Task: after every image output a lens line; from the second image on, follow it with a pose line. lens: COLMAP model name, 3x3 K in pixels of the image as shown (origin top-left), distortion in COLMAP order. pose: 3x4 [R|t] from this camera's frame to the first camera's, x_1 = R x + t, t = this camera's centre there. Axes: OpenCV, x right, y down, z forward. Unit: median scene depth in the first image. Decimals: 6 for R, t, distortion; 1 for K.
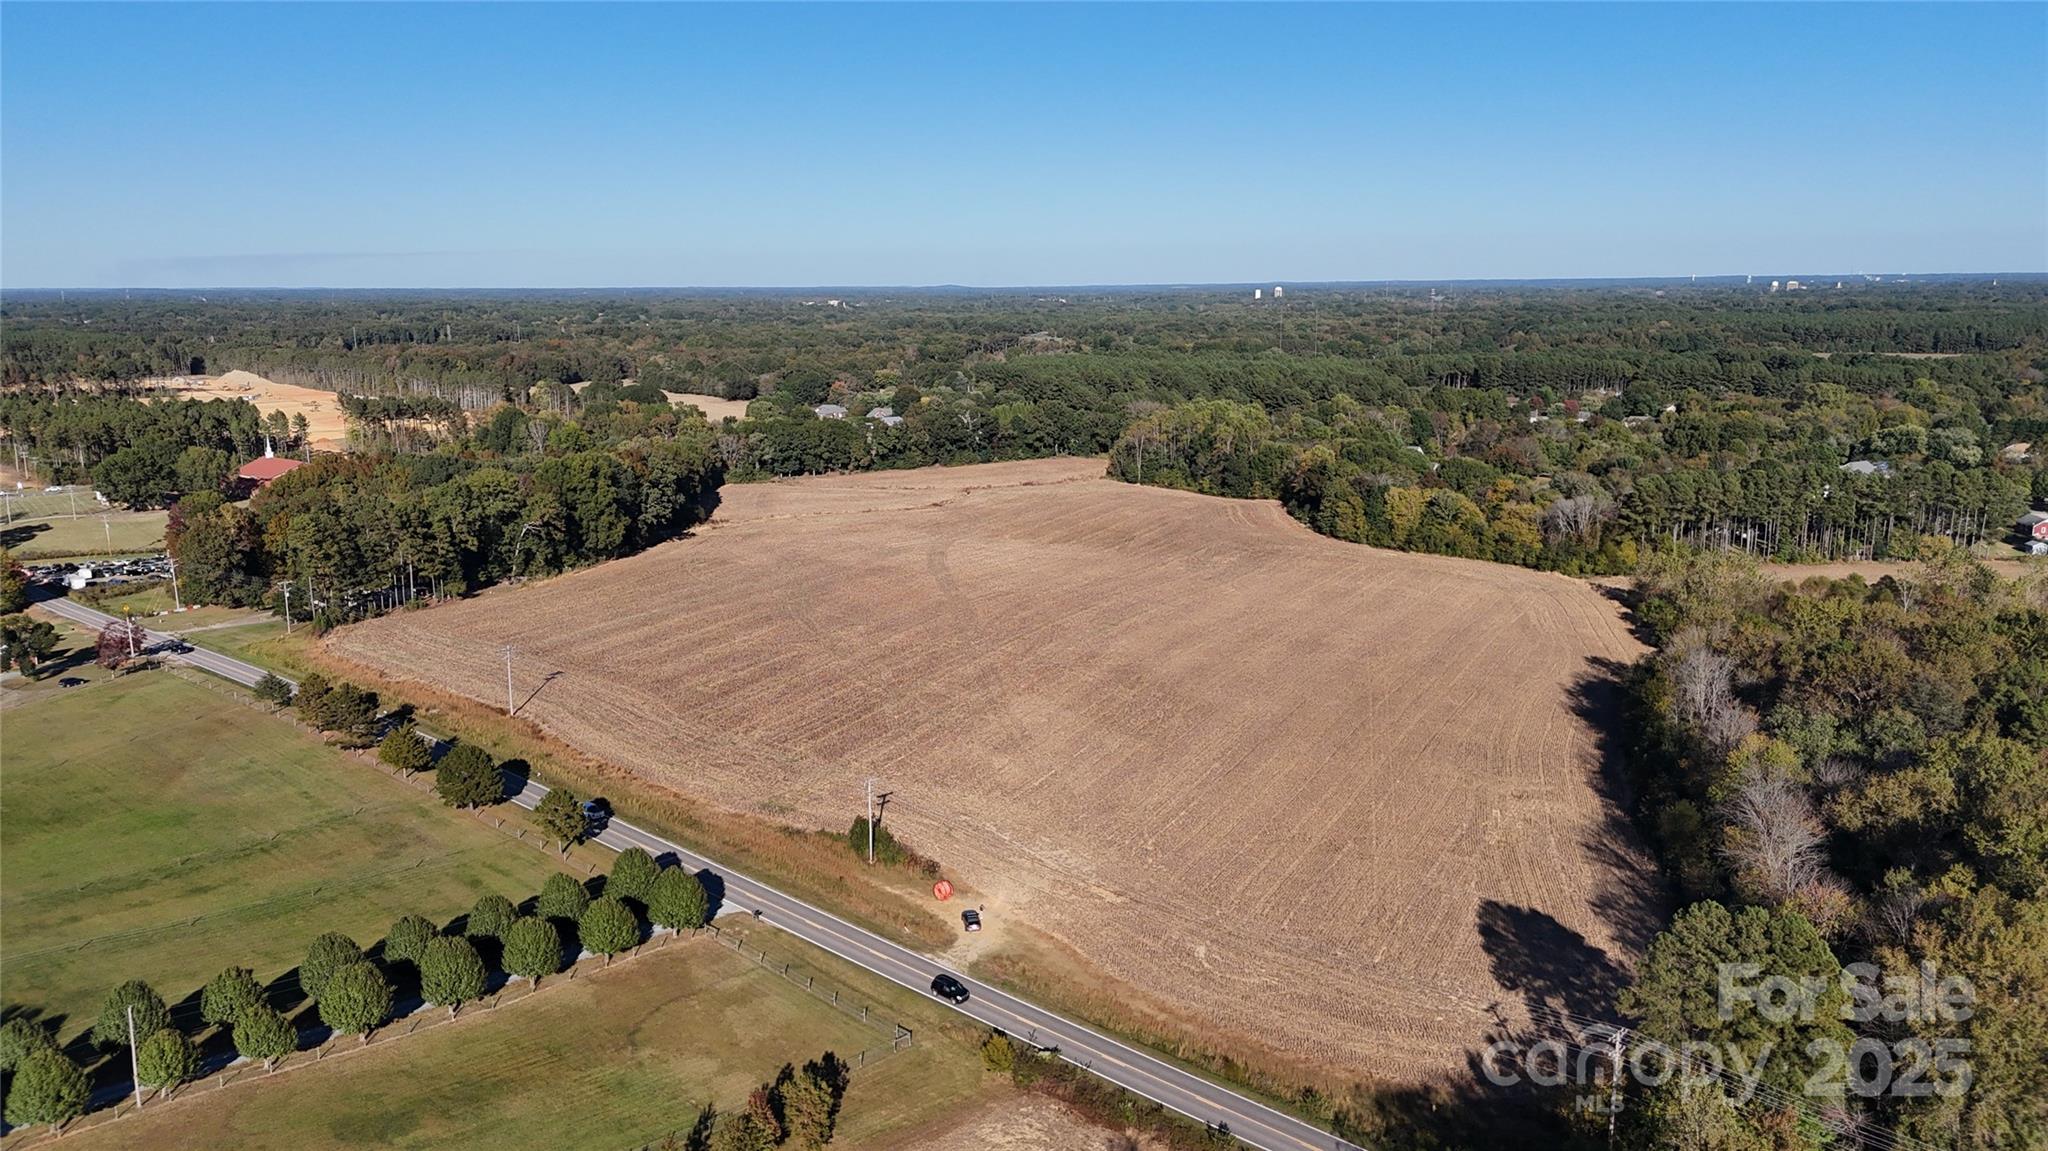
lens RADIAL K [[1506.6, 0, 1029.0], [0, 1506.6, 580.9], [0, 0, 1]] dist [0.082965, -0.093371]
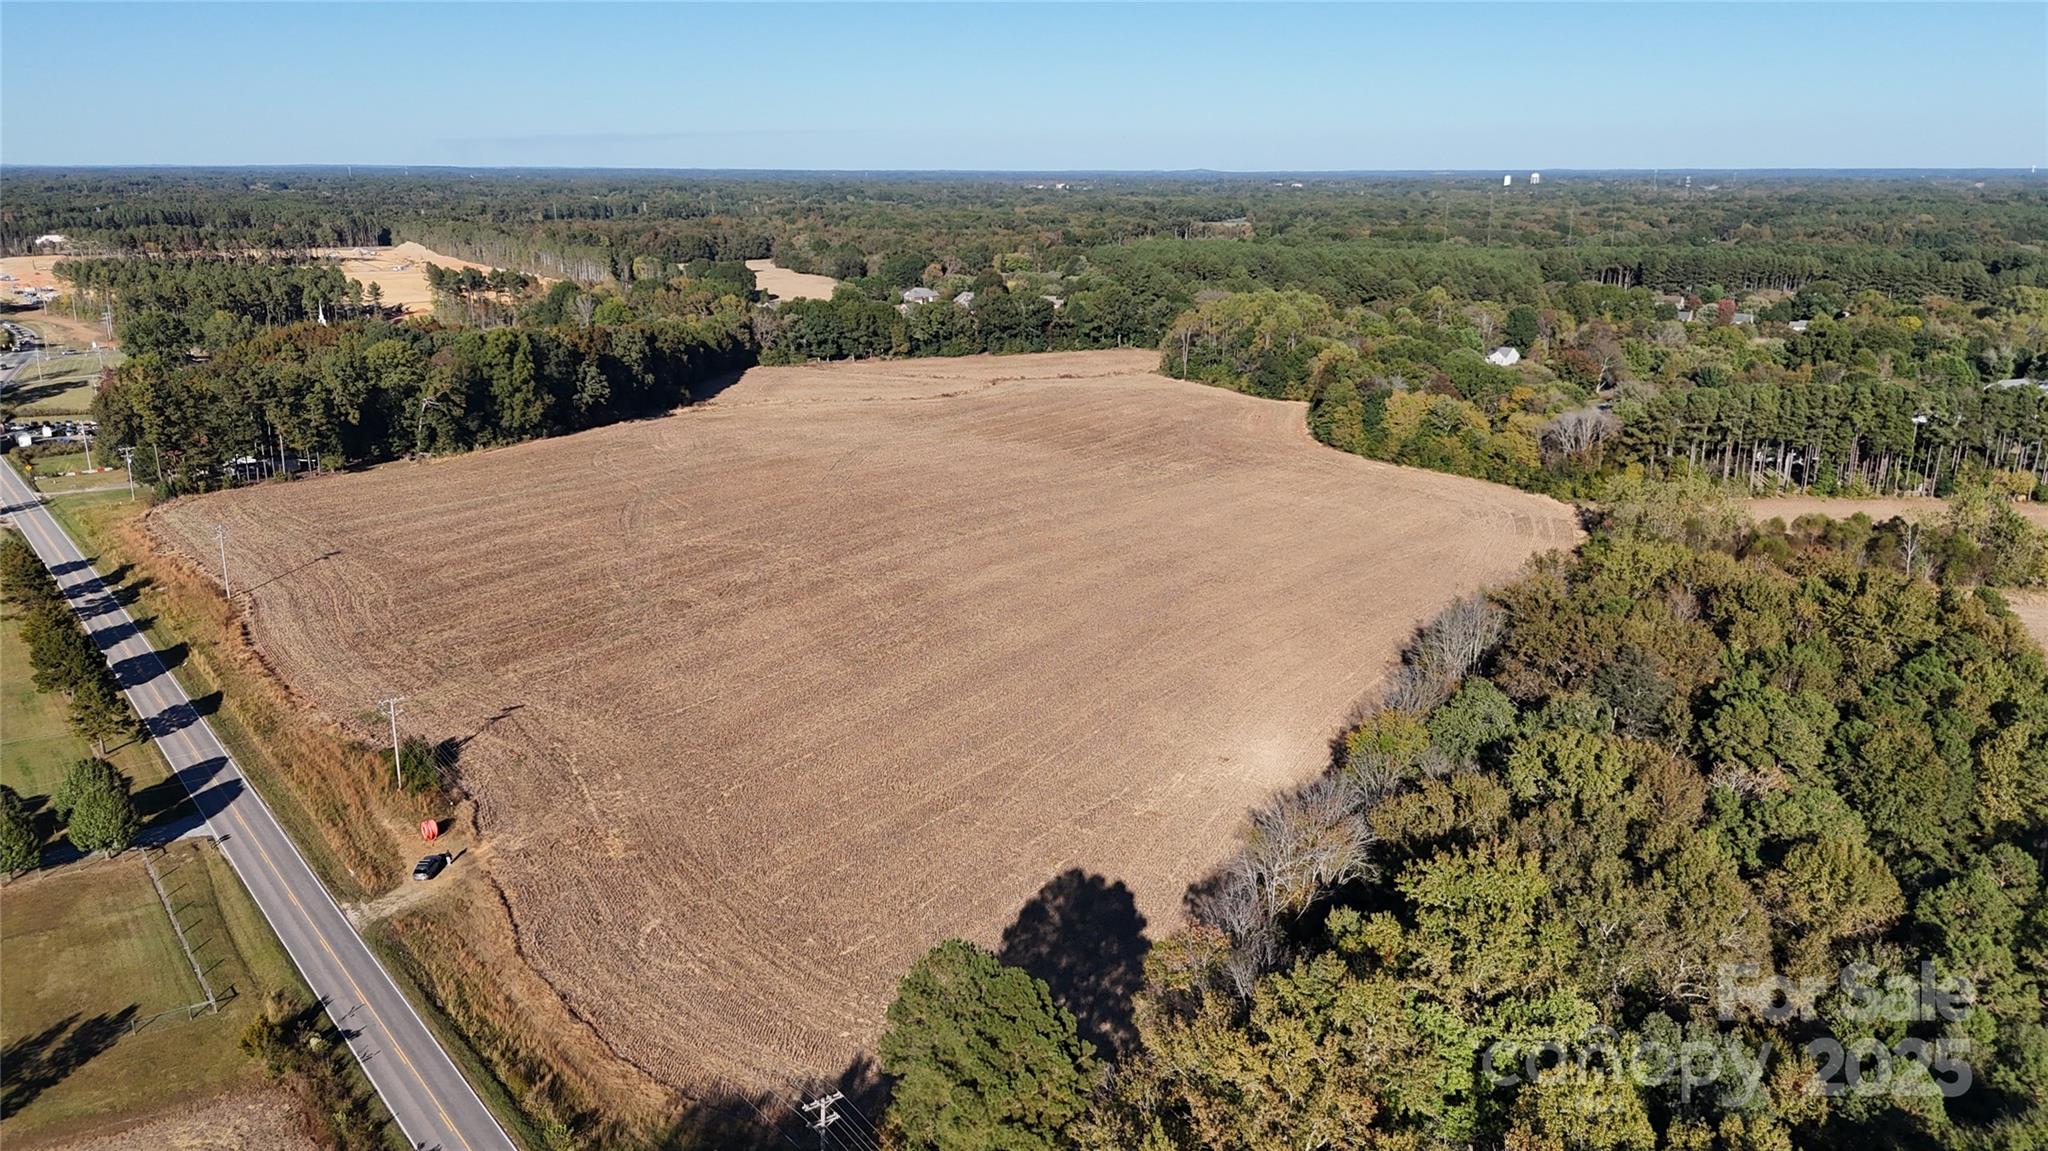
lens RADIAL K [[1506.6, 0, 1029.0], [0, 1506.6, 580.9], [0, 0, 1]] dist [0.082965, -0.093371]
pose [[0.986168, 0.053393, -0.156915, 0.219122], [-0.042069, 0.996324, 0.074624, -0.010699], [0.160323, -0.066990, 0.984789, 0.099559]]
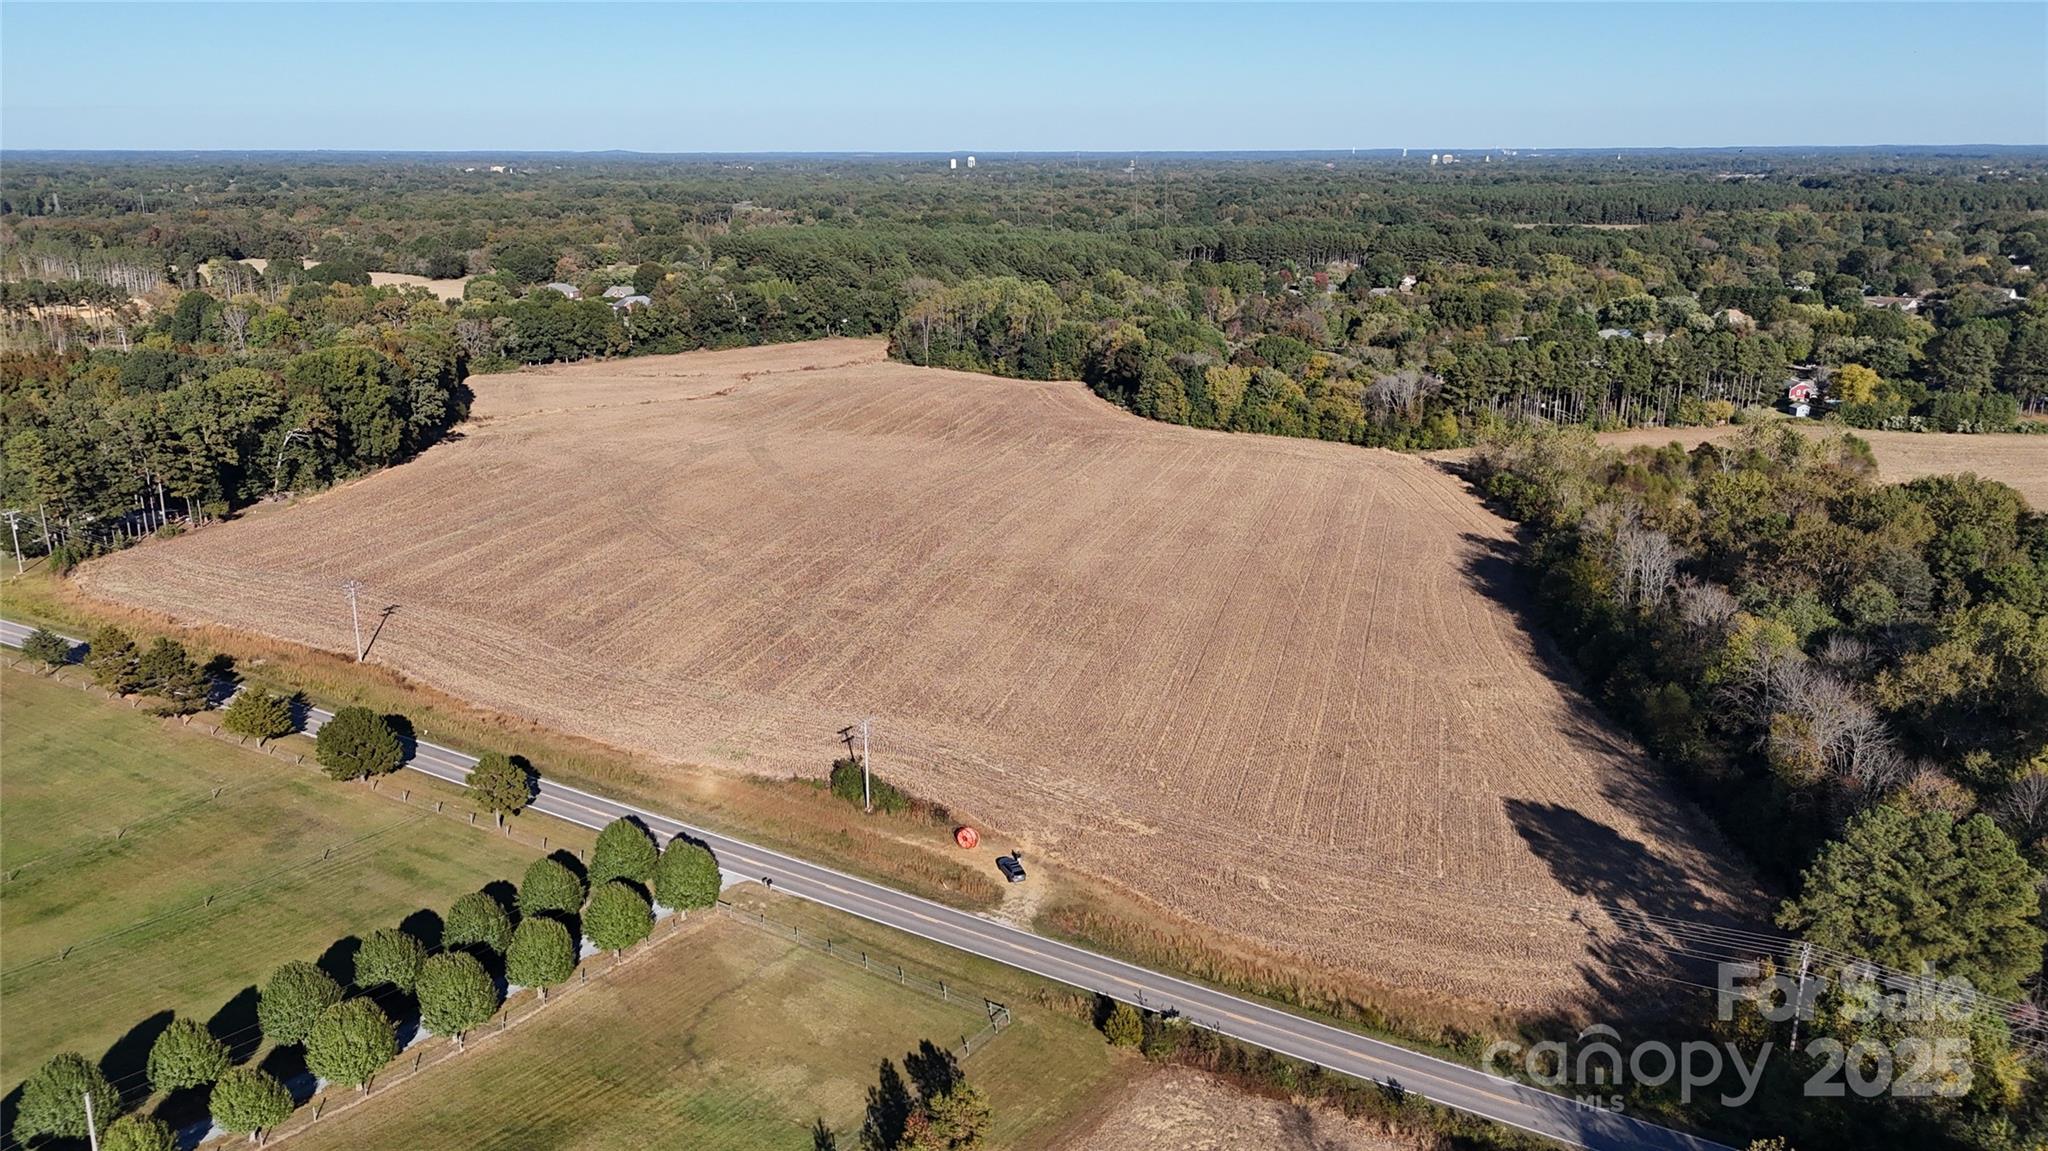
lens RADIAL K [[1506.6, 0, 1029.0], [0, 1506.6, 580.9], [0, 0, 1]] dist [0.082965, -0.093371]
pose [[0.978925, -0.050183, 0.197958, -0.100476], [0.033918, 0.995828, 0.084717, -0.012520], [-0.201384, -0.076217, 0.976543, 0.062922]]
